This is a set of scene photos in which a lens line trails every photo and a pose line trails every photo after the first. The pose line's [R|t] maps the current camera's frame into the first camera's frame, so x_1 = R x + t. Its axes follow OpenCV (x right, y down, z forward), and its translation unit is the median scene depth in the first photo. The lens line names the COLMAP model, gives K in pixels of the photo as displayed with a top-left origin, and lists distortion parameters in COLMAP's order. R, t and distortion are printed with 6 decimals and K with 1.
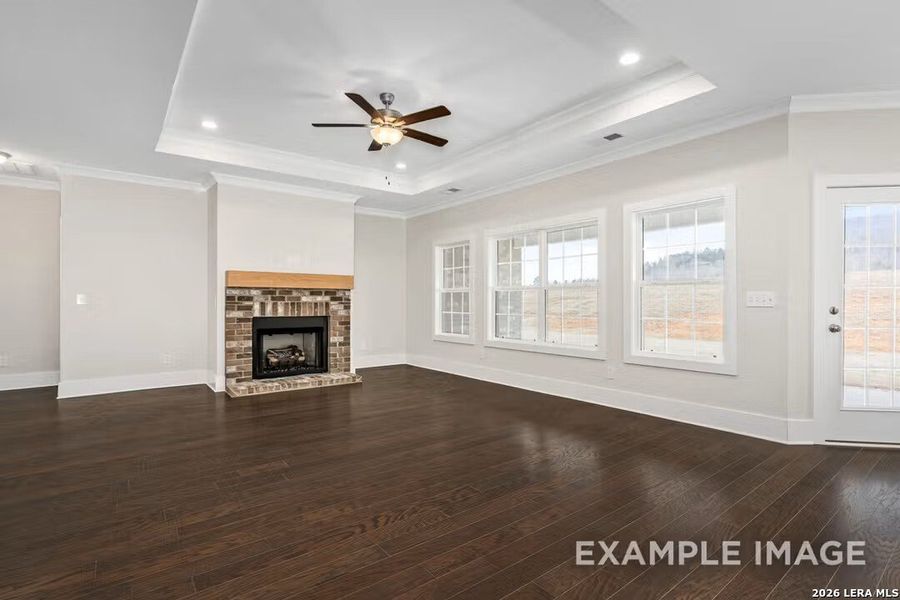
lens RADIAL K [[433.0, 0, 458.2], [0, 433.0, 302.1], [0, 0, 1]] dist [-0.020790, -0.000205]
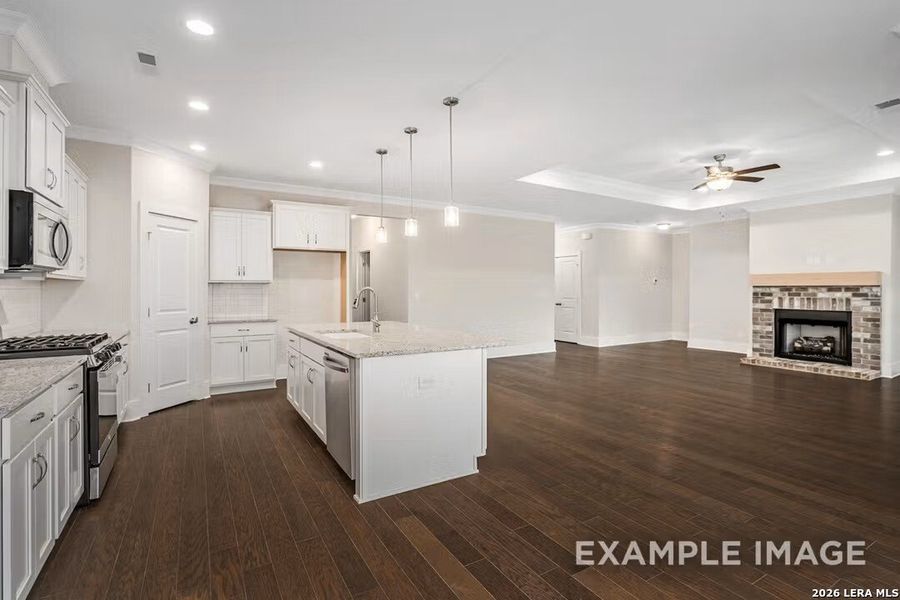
lens RADIAL K [[433.0, 0, 458.2], [0, 433.0, 302.1], [0, 0, 1]] dist [-0.020790, -0.000205]
pose [[-0.119671, 0.027445, -0.992434, 0.879257], [-0.001861, 0.999610, 0.027868, -0.018382], [0.992812, 0.005182, -0.119573, 0.197189]]
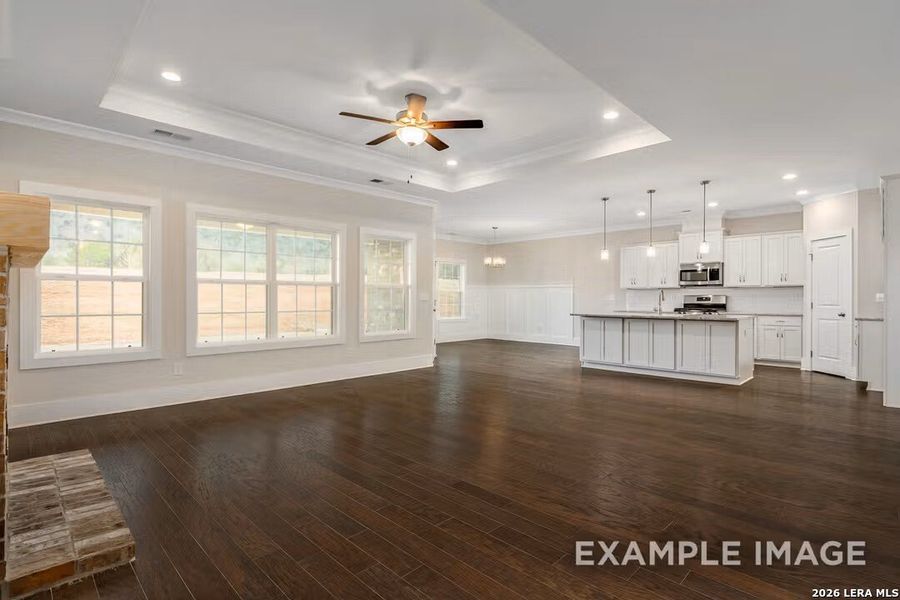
lens RADIAL K [[433.0, 0, 458.2], [0, 433.0, 302.1], [0, 0, 1]] dist [-0.020790, -0.000205]
pose [[-0.118678, -0.003879, 0.992925, -0.770324], [-0.001256, 0.999992, 0.003756, 0.003893], [-0.992932, -0.000802, -0.118682, 0.650313]]
